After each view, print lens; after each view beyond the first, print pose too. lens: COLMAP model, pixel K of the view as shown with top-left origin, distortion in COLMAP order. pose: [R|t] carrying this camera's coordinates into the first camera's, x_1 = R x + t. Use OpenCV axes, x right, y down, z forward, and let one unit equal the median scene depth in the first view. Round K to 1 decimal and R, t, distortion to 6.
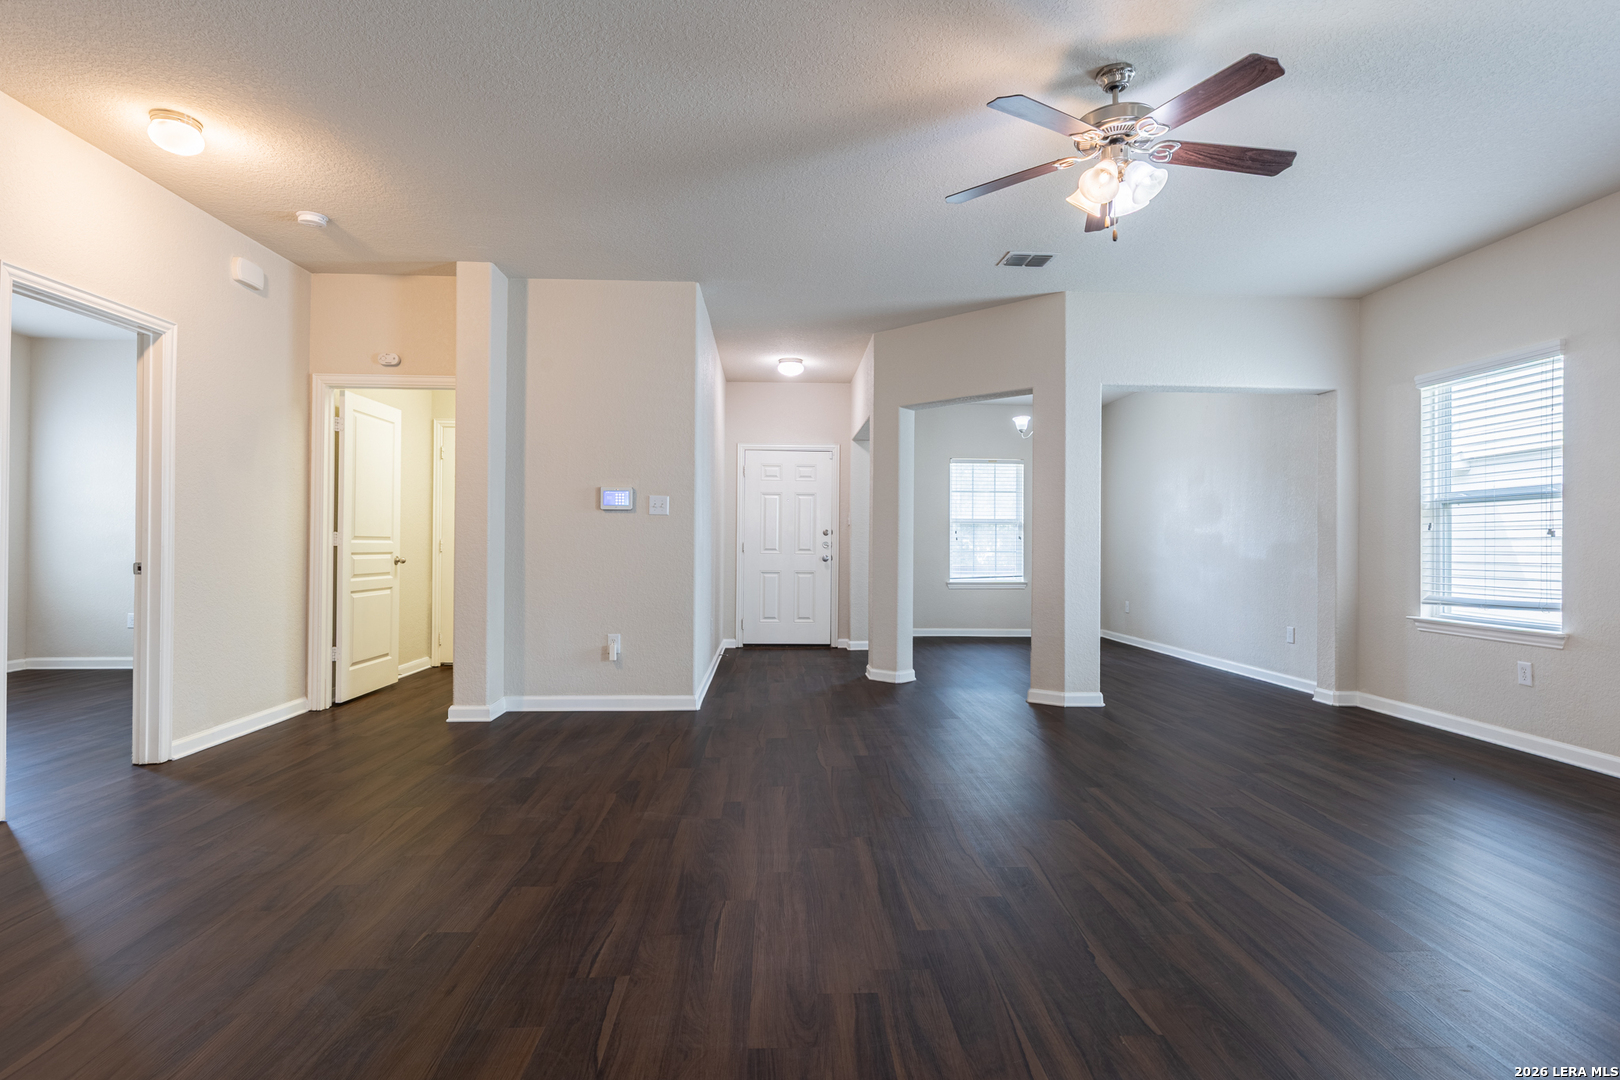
lens RADIAL K [[810.0, 0, 815.3], [0, 810.0, 536.6], [0, 0, 1]] dist [-0.000138, 0.000202]
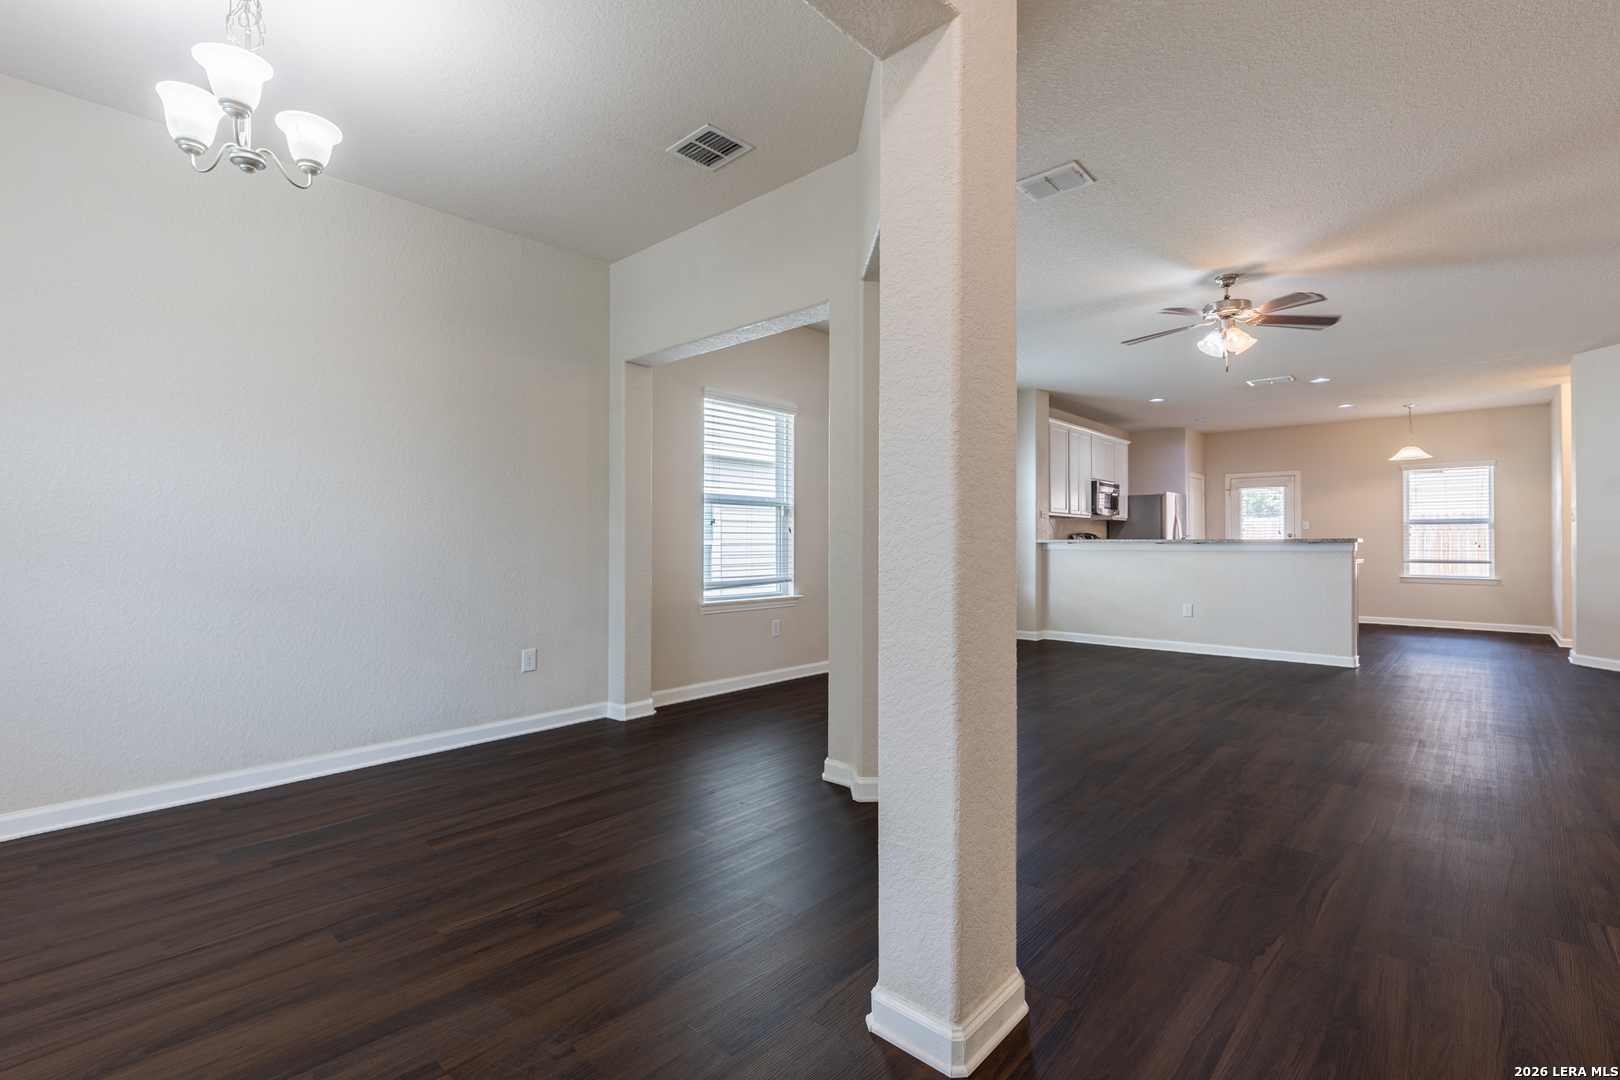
lens RADIAL K [[733.8, 0, 814.1], [0, 733.8, 536.7], [0, 0, 1]] dist [-0.002550, 0.000240]
pose [[-0.703254, -0.002865, 0.710933, -0.081687], [-0.012864, 0.999879, -0.008696, 0.015178], [-0.710822, -0.015261, -0.703206, 1.605966]]
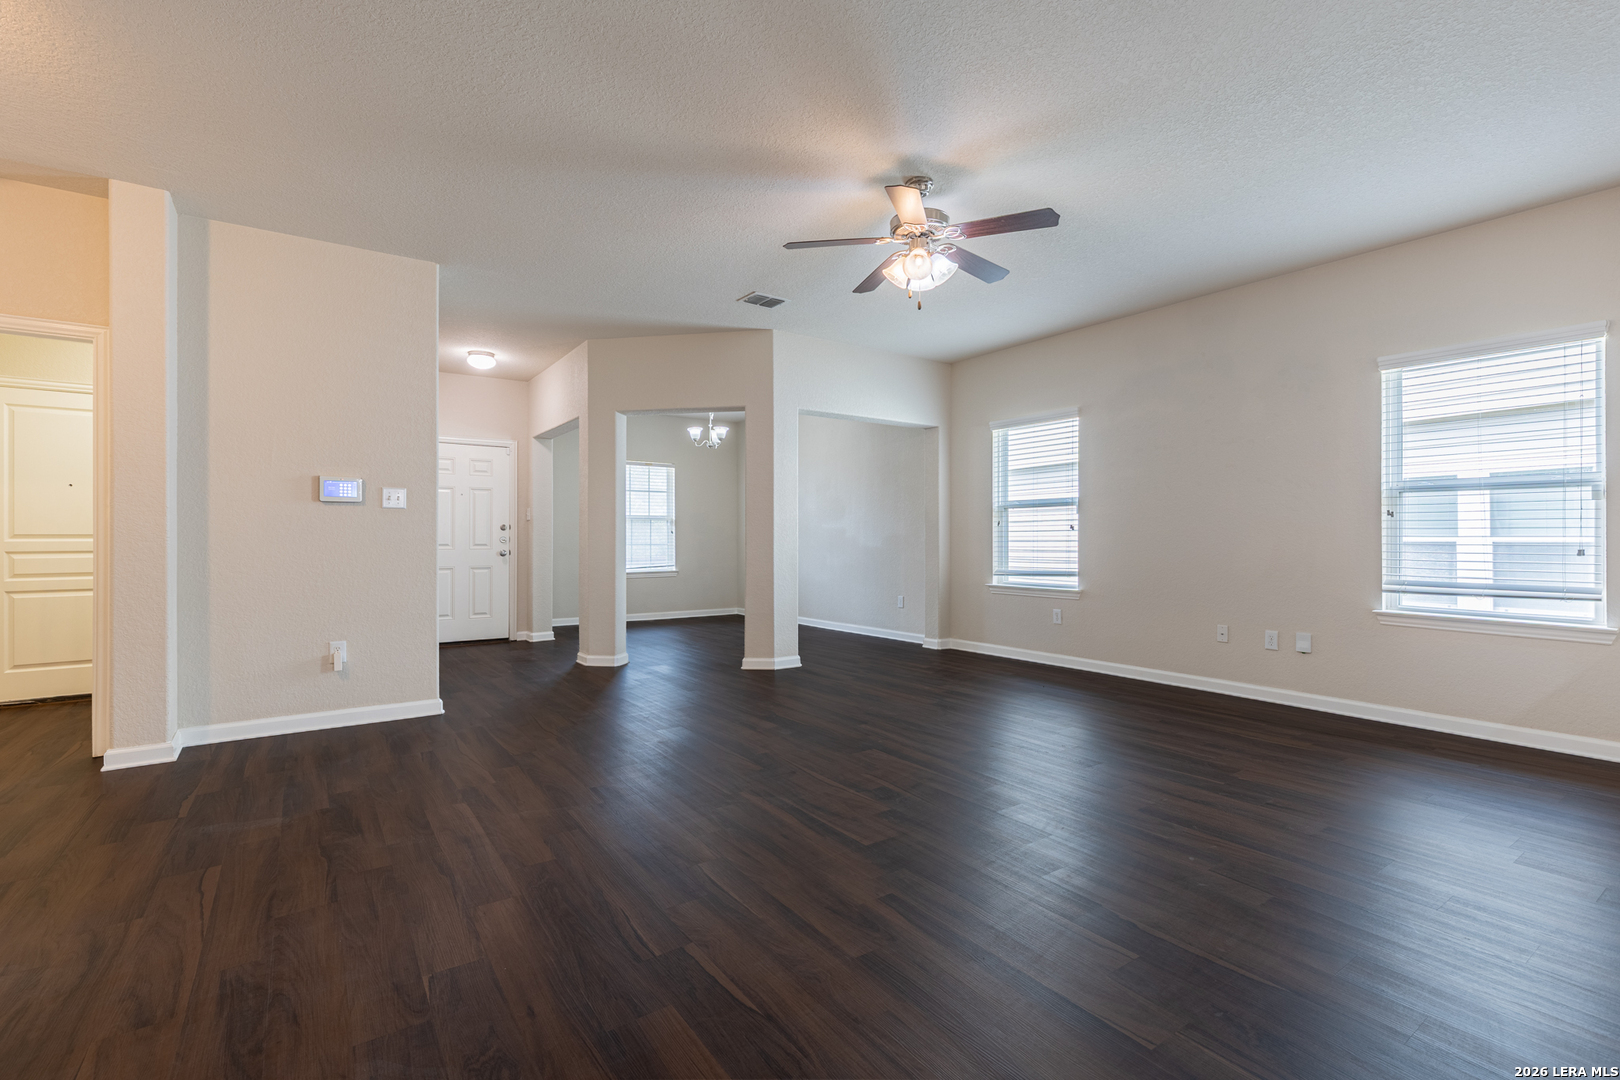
lens RADIAL K [[727.6, 0, 814.2], [0, 727.6, 535.9], [0, 0, 1]] dist [0.007313, -0.000782]
pose [[0.846838, -0.006264, 0.531814, -0.241743], [0.002918, 0.999970, 0.007132, 0.000110], [-0.531843, -0.004488, 0.846831, 0.042016]]
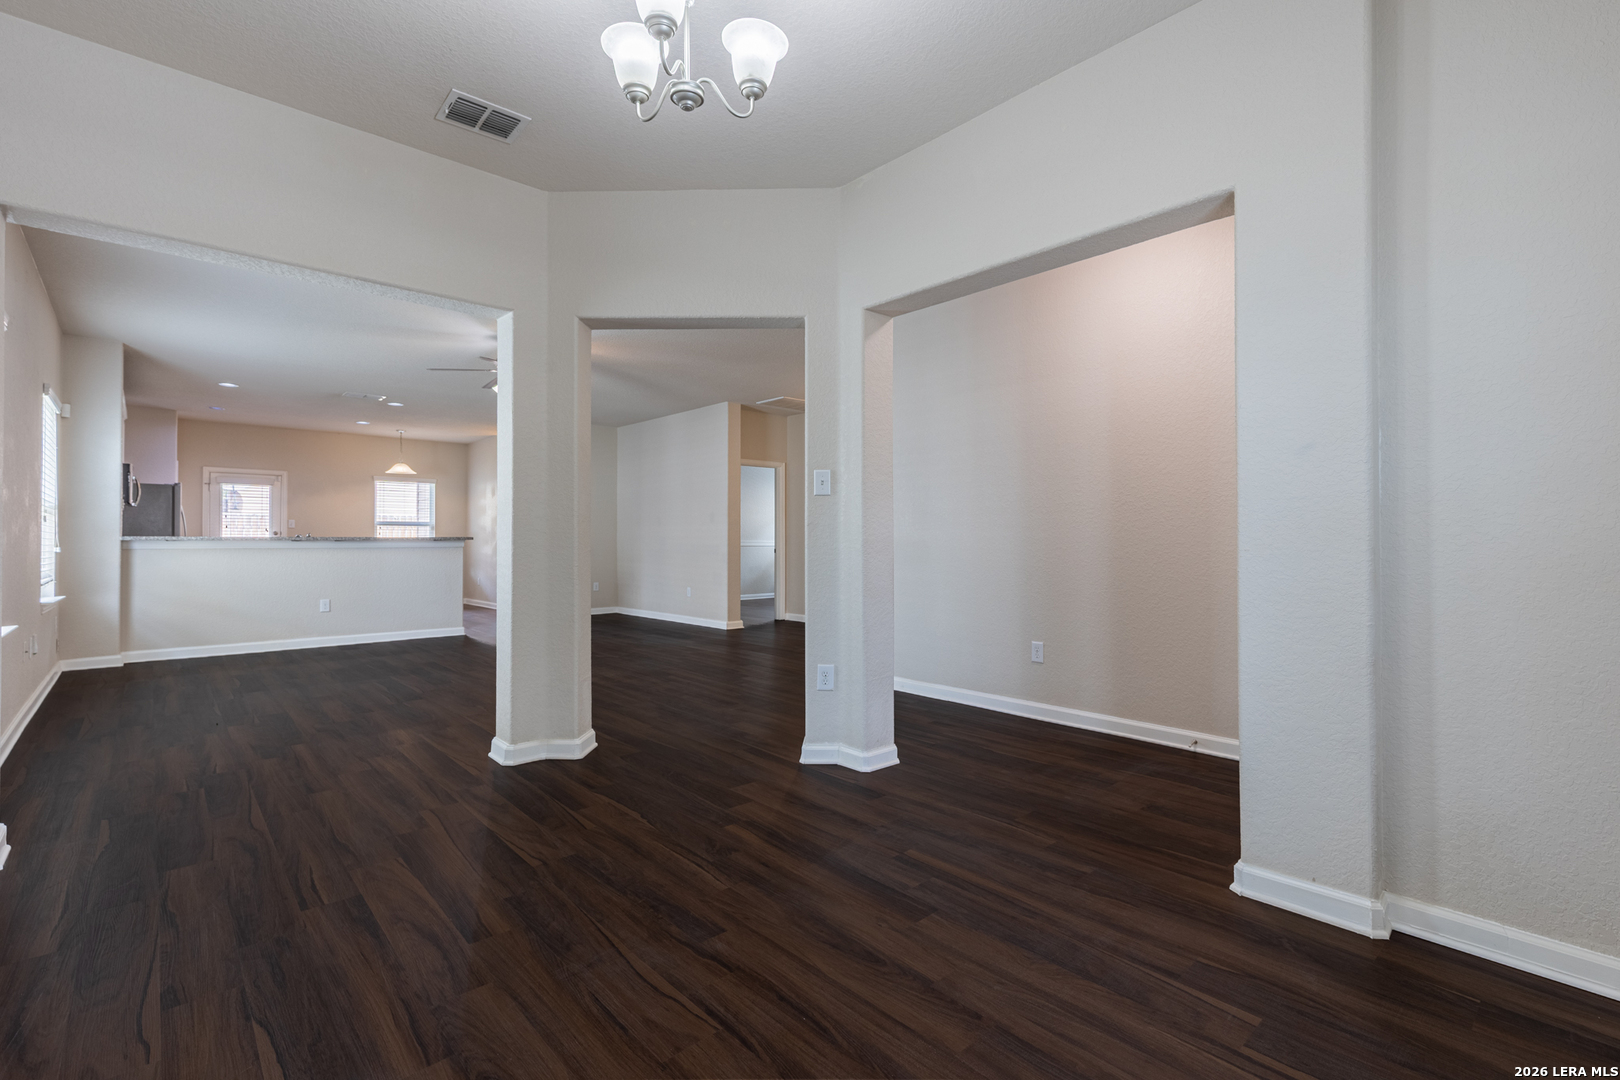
lens RADIAL K [[730.0, 0, 816.7], [0, 730.0, 535.3], [0, 0, 1]] dist [0.008382, -0.000703]
pose [[-0.772240, -0.012999, -0.635198, 0.600955], [-0.000663, 0.999807, -0.019655, 0.023537], [0.635331, -0.014757, -0.772099, 1.853872]]
